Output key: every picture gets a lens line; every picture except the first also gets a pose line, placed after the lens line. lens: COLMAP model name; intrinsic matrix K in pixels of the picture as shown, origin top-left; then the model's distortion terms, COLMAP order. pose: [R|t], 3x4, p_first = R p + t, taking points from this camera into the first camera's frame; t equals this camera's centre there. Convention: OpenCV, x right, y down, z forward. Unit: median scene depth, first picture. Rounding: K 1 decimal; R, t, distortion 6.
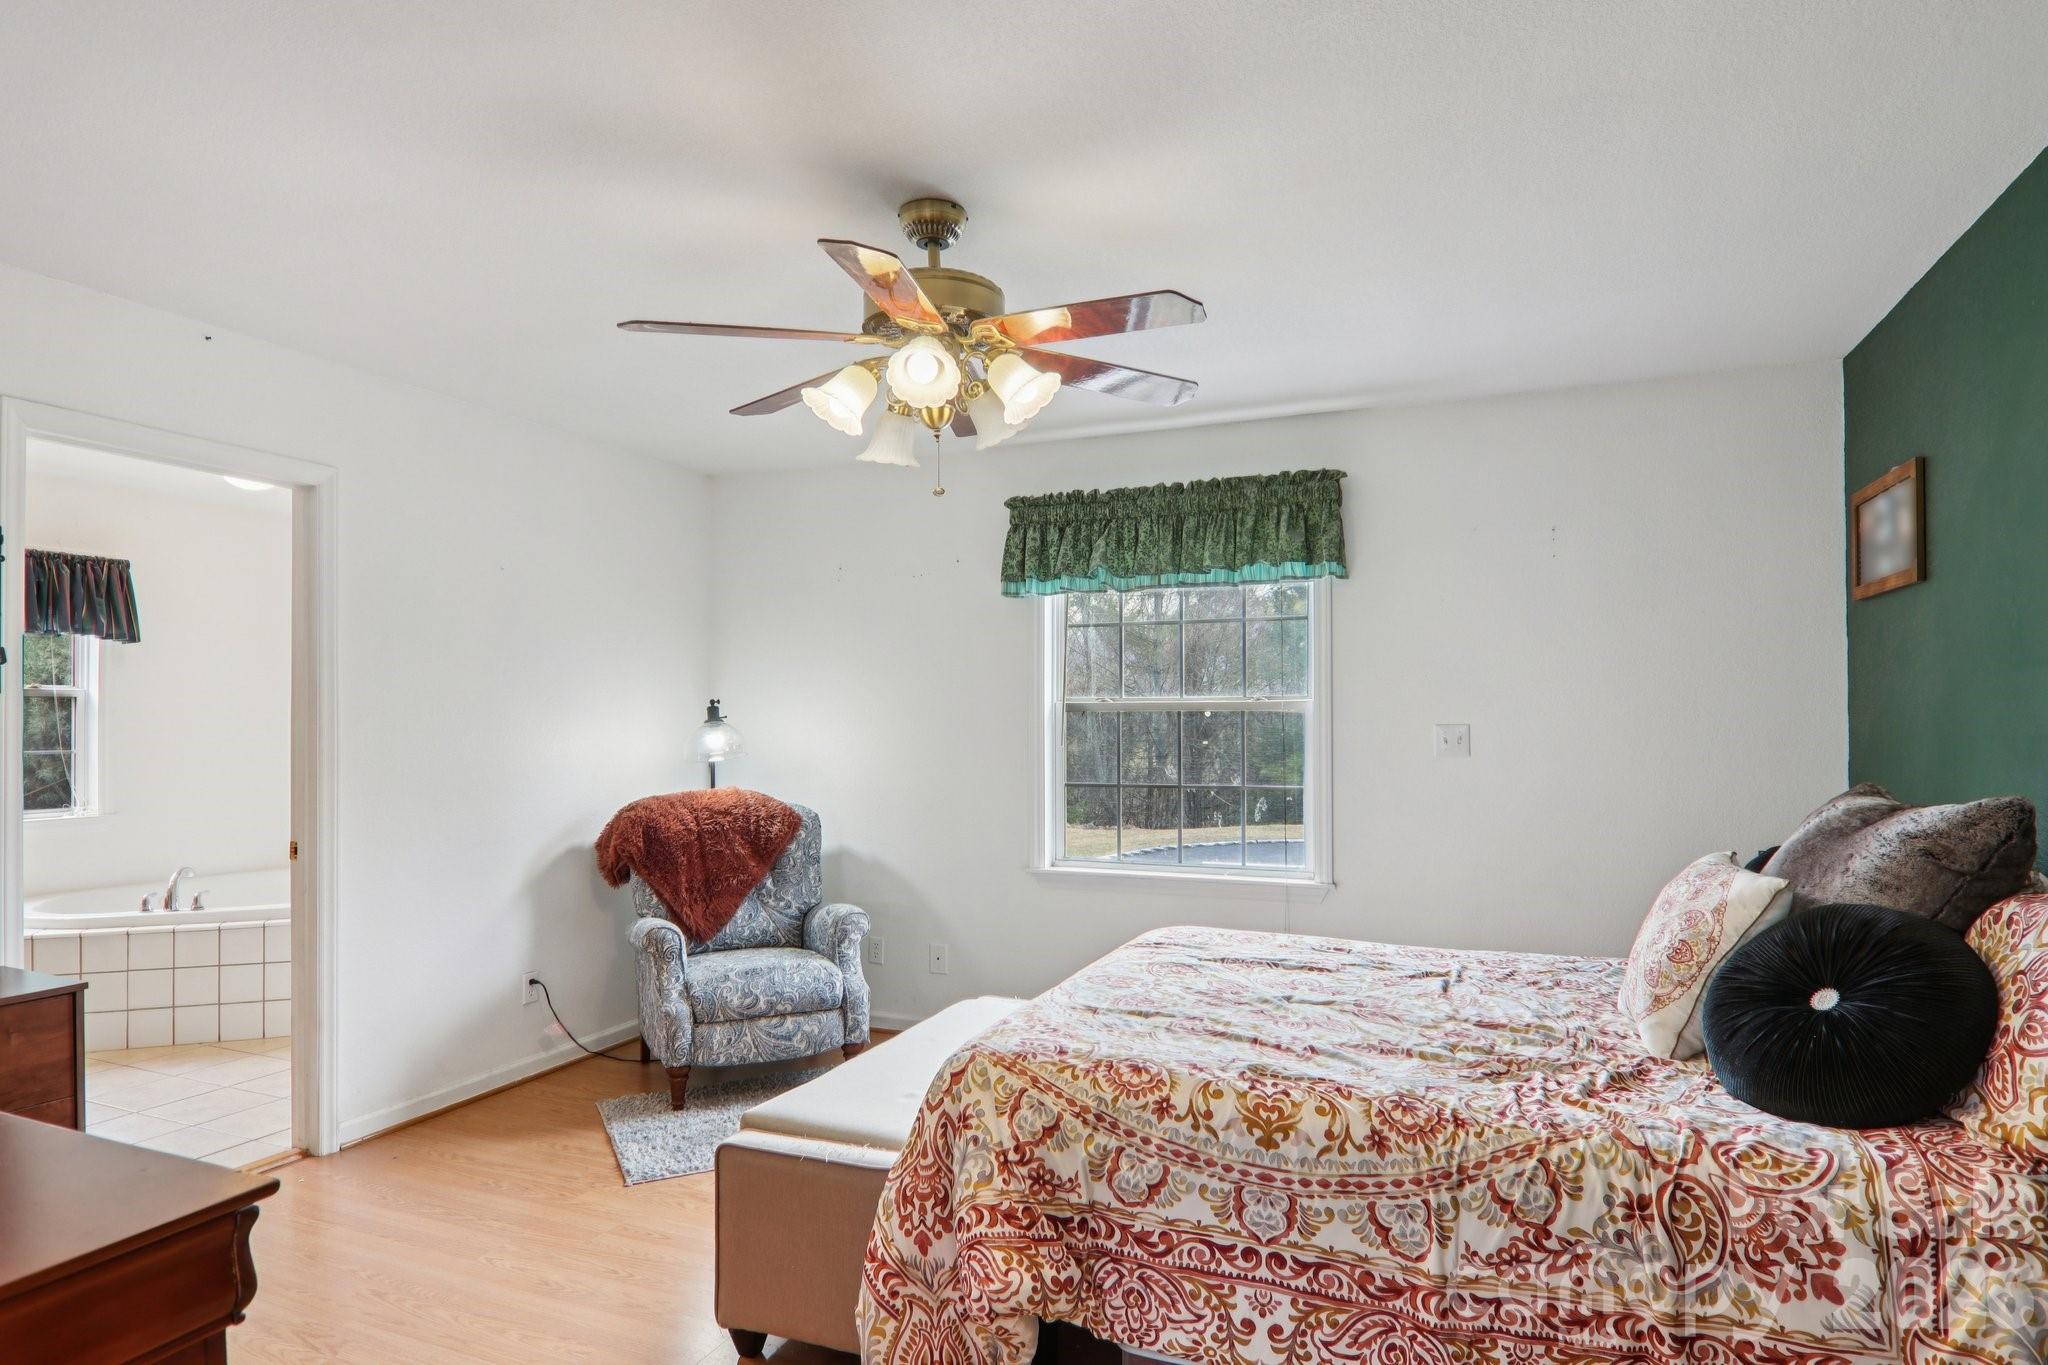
lens RADIAL K [[1252.1, 0, 1024.0], [0, 1252.1, 682.5], [0, 0, 1]] dist [-0.001679, -0.001735]
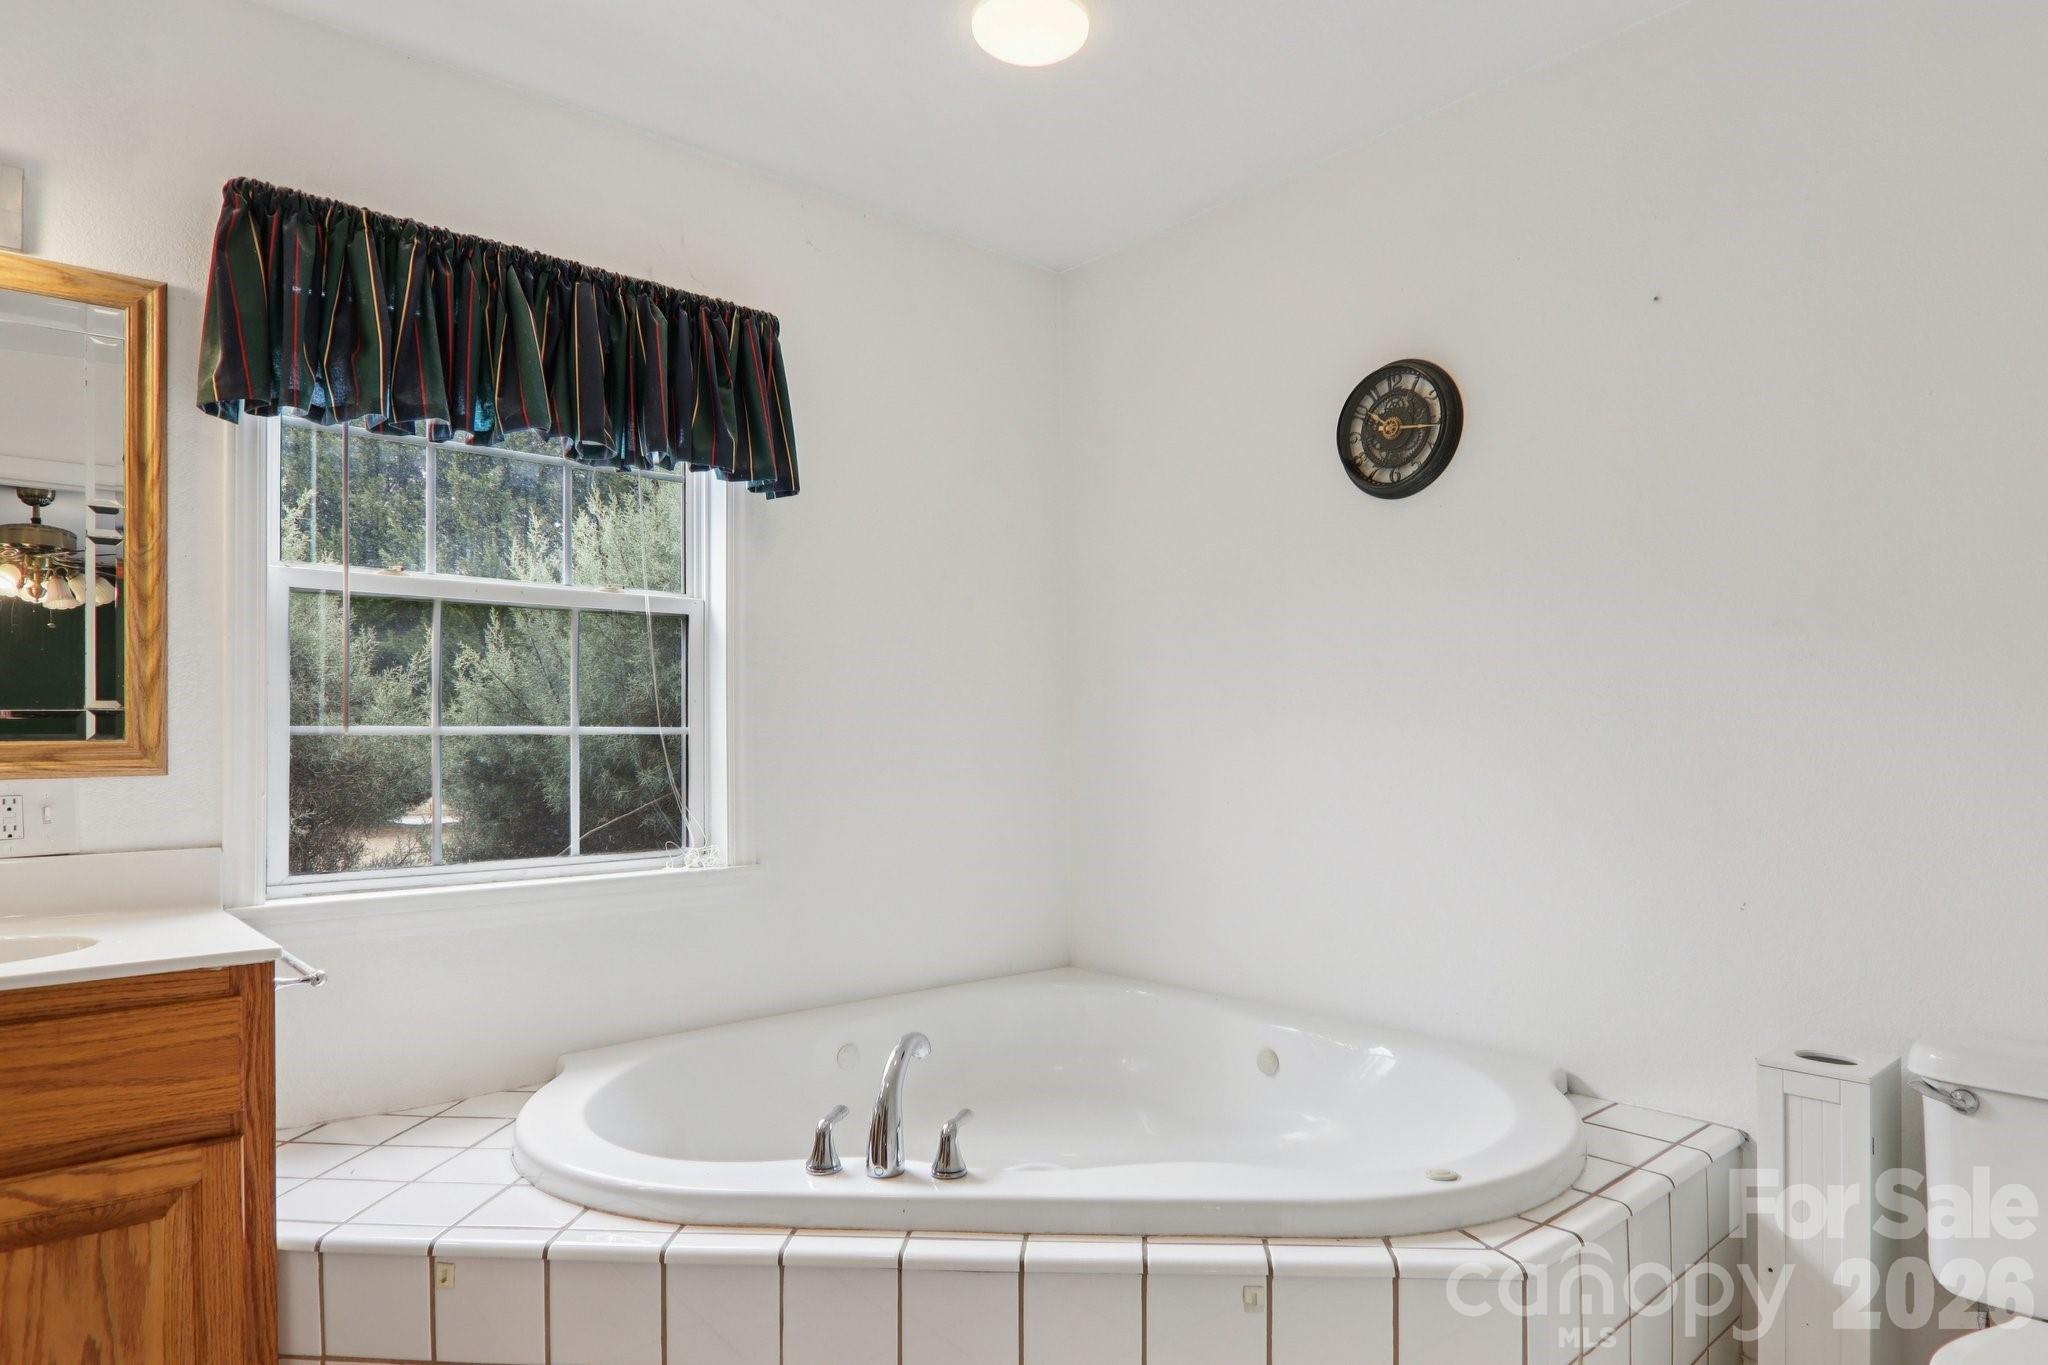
lens RADIAL K [[1252.1, 0, 1024.0], [0, 1252.1, 682.5], [0, 0, 1]] dist [-0.001679, -0.001735]
pose [[0.909239, -0.017975, -0.415886, -0.452626], [0.011176, 0.999761, -0.018777, 0.048024], [0.416124, 0.012425, 0.909223, 0.632244]]
